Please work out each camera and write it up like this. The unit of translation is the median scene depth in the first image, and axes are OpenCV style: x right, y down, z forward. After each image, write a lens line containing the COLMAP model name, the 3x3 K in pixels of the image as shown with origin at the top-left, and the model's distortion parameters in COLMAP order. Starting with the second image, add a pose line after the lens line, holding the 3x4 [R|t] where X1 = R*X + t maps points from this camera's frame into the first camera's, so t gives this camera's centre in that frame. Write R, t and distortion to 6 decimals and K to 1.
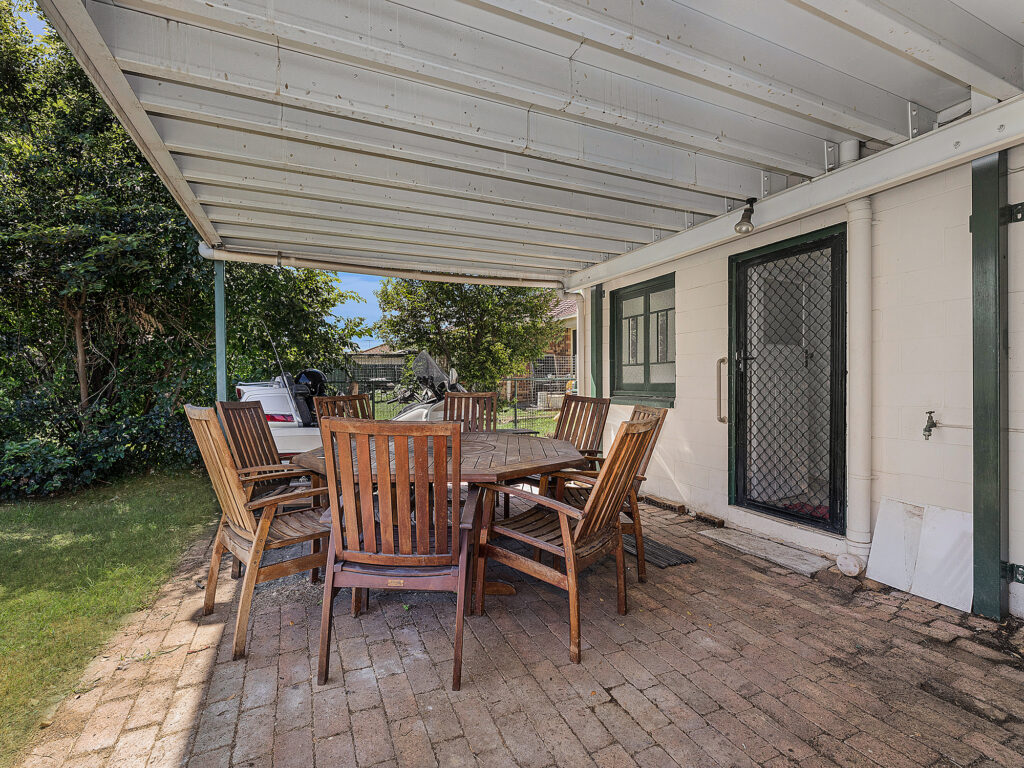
lens RADIAL K [[476.9, 0, 513.1], [0, 476.9, 382.5], [0, 0, 1]] dist [-0.003423, -0.000785]
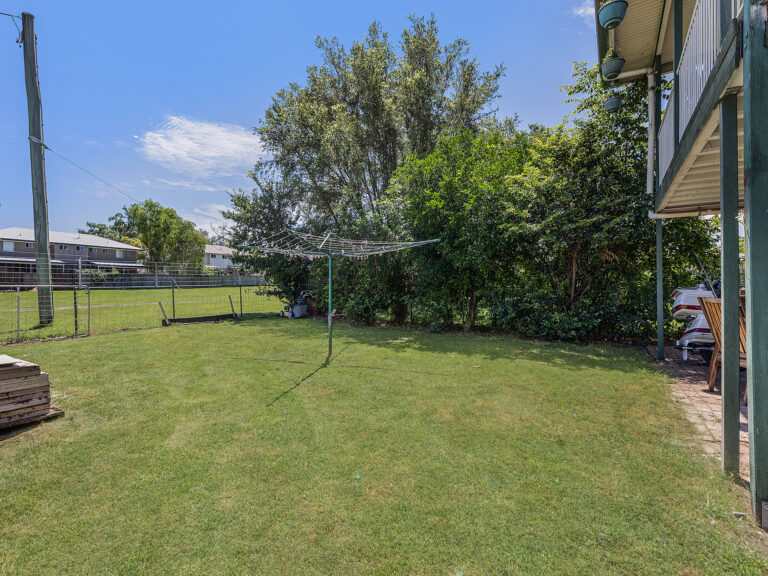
lens RADIAL K [[357.7, 0, 384.8], [0, 357.7, 286.9], [0, 0, 1]] dist [-0.003423, -0.000785]
pose [[0.528216, 0.005130, -0.849095, -0.045518], [-0.010824, 0.999941, -0.000692, 0.020845], [0.849041, 0.009556, 0.528240, -1.147272]]
